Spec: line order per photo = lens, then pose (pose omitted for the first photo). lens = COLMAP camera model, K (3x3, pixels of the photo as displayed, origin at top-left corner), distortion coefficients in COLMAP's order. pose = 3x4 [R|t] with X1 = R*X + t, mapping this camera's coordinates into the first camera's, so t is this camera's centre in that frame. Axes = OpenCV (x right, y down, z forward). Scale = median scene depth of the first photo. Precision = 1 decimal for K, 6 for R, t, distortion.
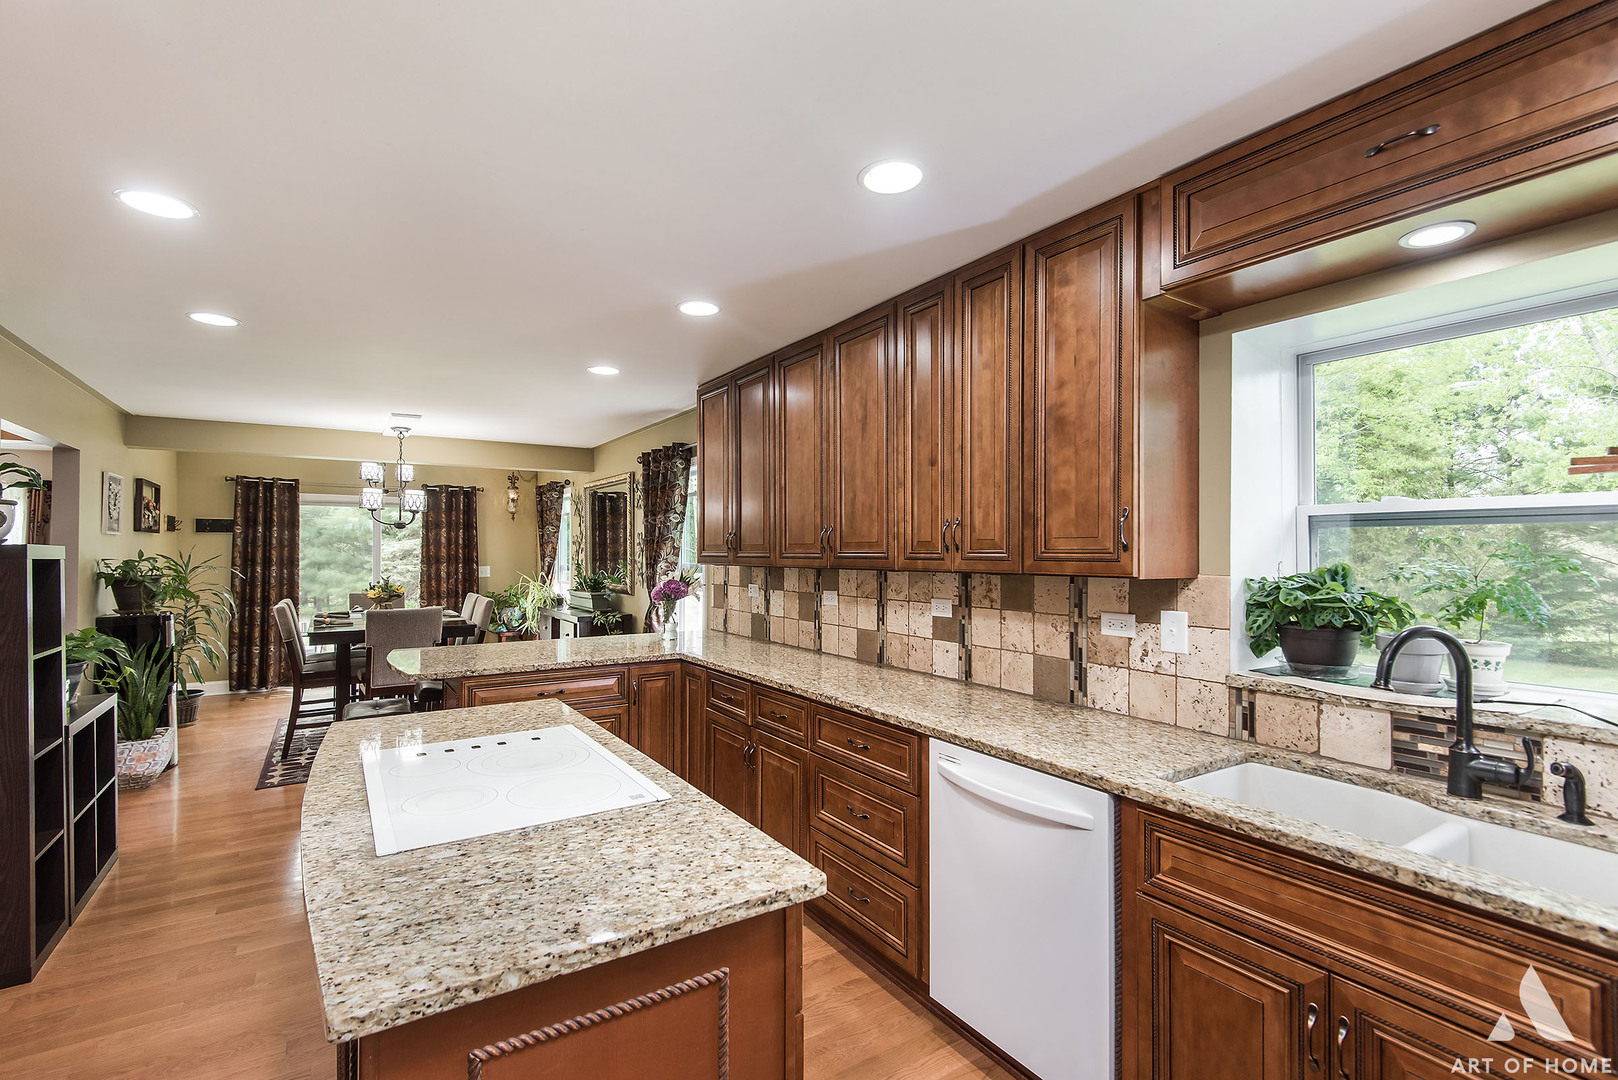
lens RADIAL K [[732.9, 0, 807.9], [0, 732.9, 543.5], [0, 0, 1]] dist [0.000868, -0.000822]
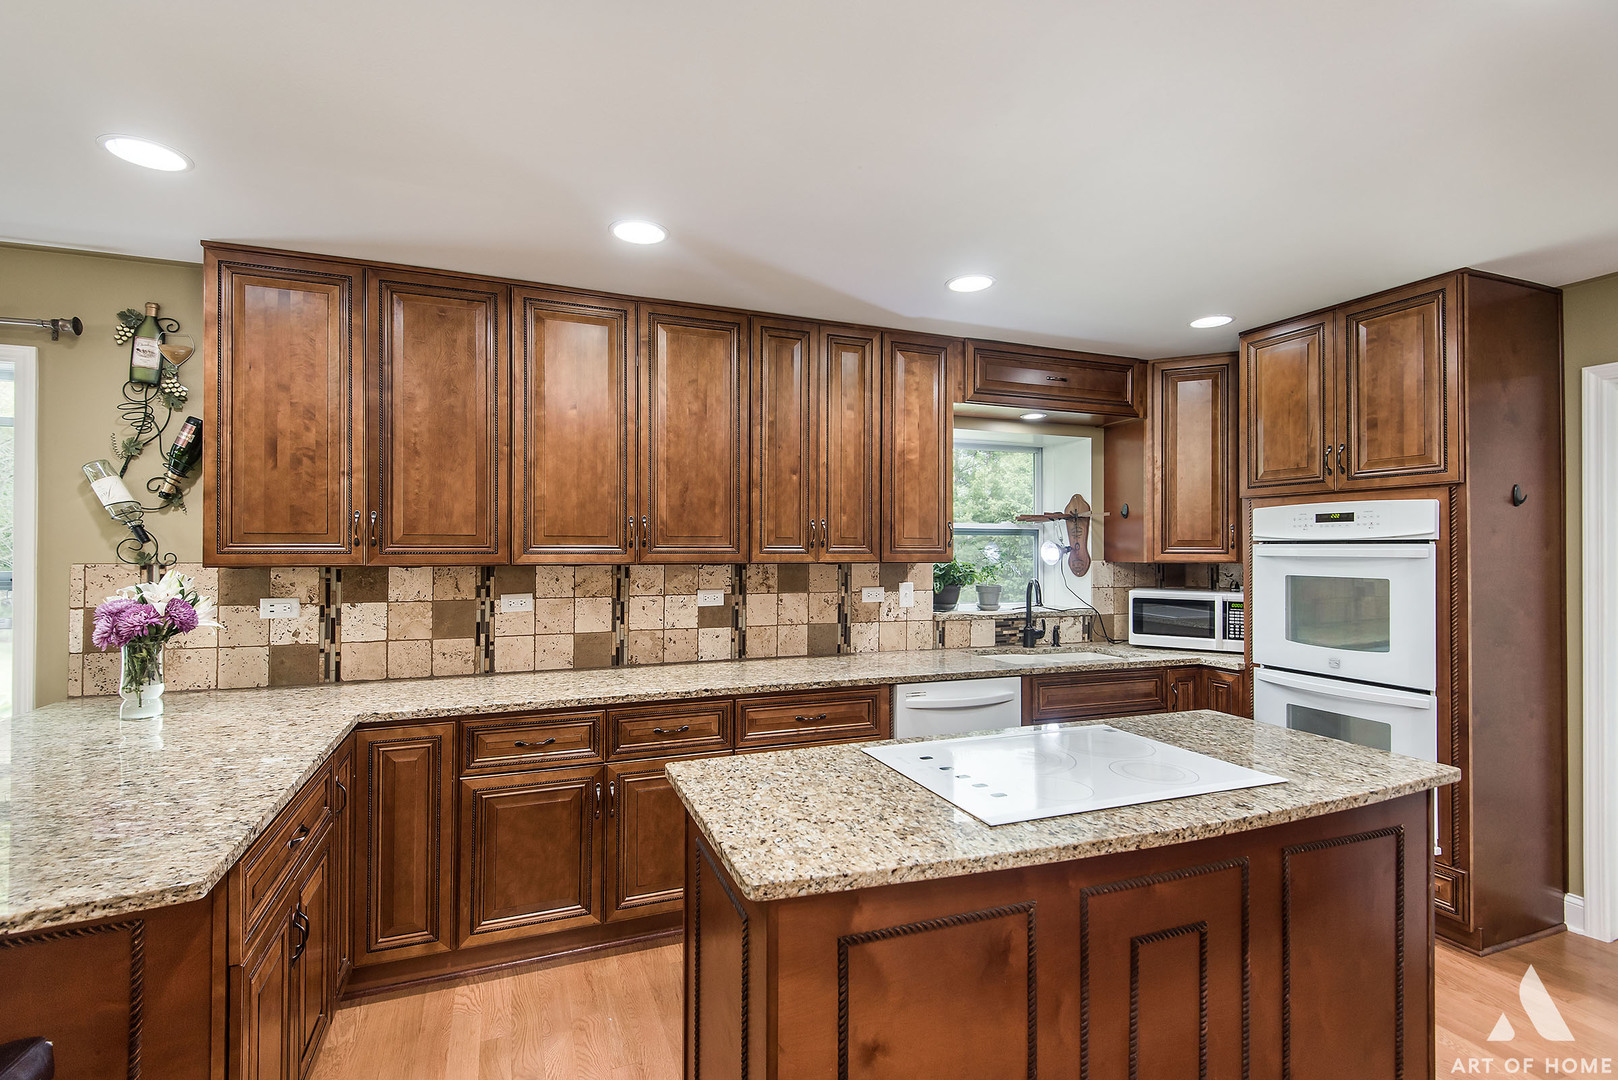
lens RADIAL K [[732.9, 0, 807.9], [0, 732.9, 543.5], [0, 0, 1]] dist [0.000868, -0.000822]
pose [[0.195568, 0.001926, 0.980688, -0.769595], [-0.015186, 0.999884, 0.001065, 0.003477], [-0.980573, -0.015101, 0.195575, 0.581672]]
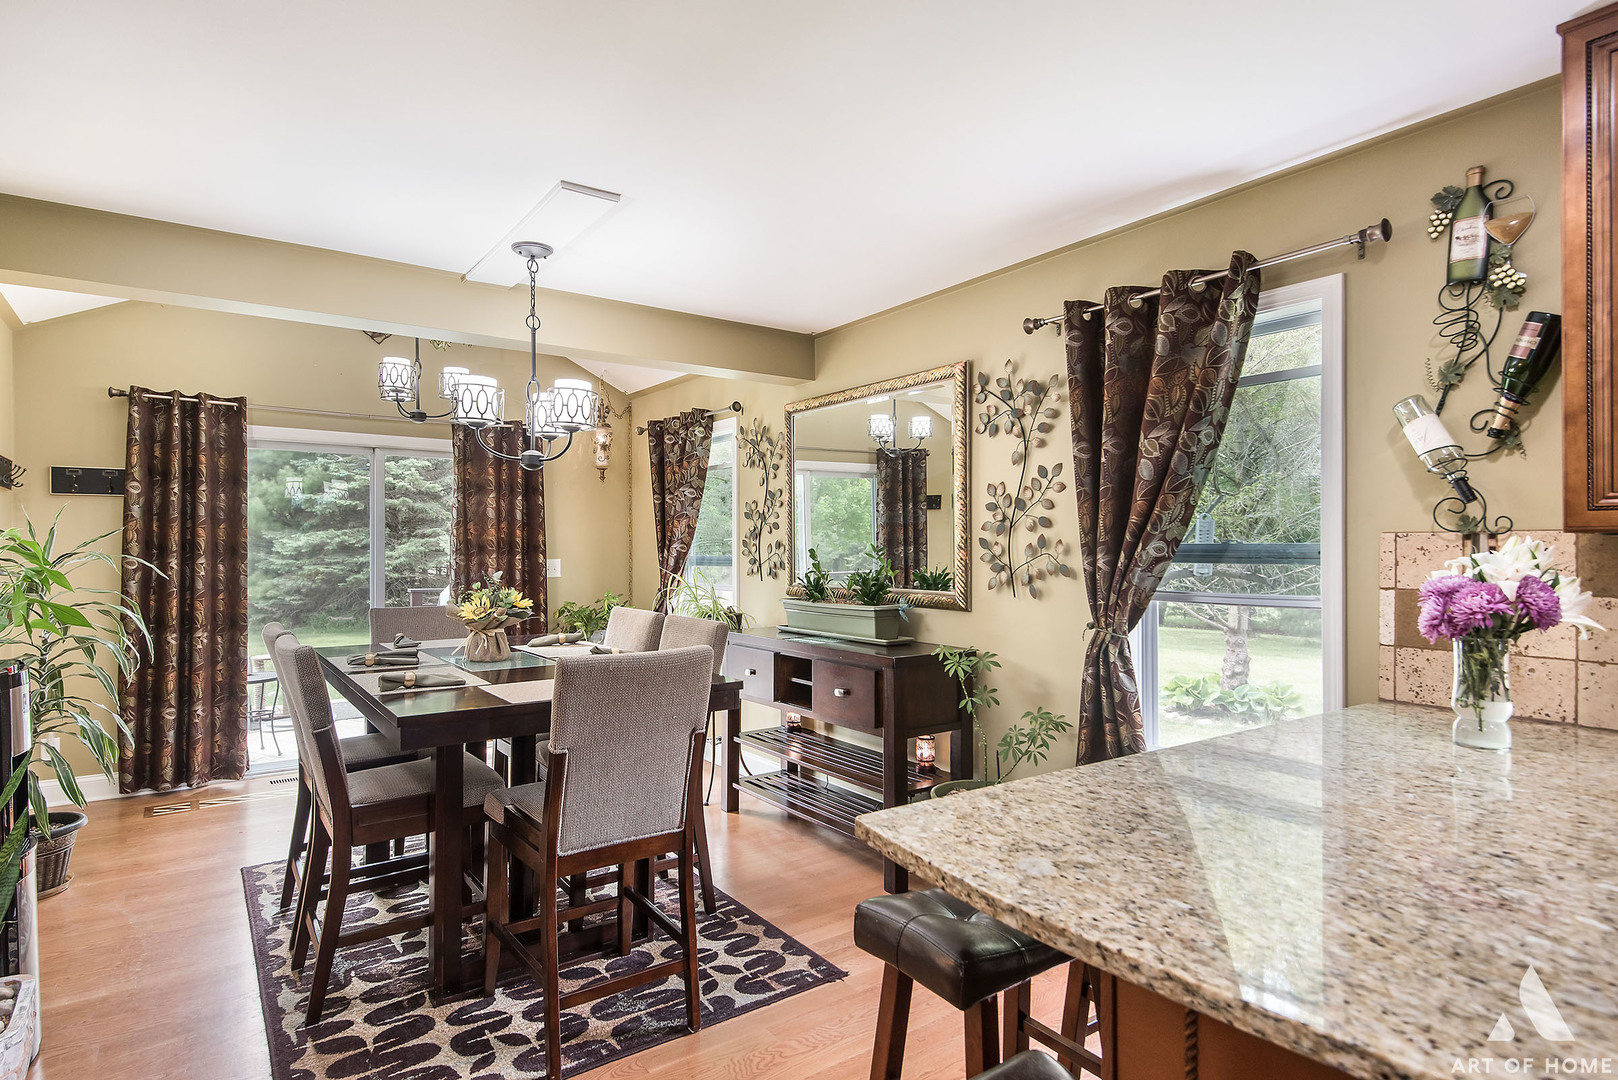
lens RADIAL K [[865.6, 0, 807.6], [0, 865.6, 544.3], [0, 0, 1]] dist [-0.001072, -0.000448]
pose [[0.998941, -0.000874, 0.046009, -0.690795], [0.000535, 0.999973, 0.007385, 0.036675], [-0.046014, -0.007353, 0.998914, 0.761787]]
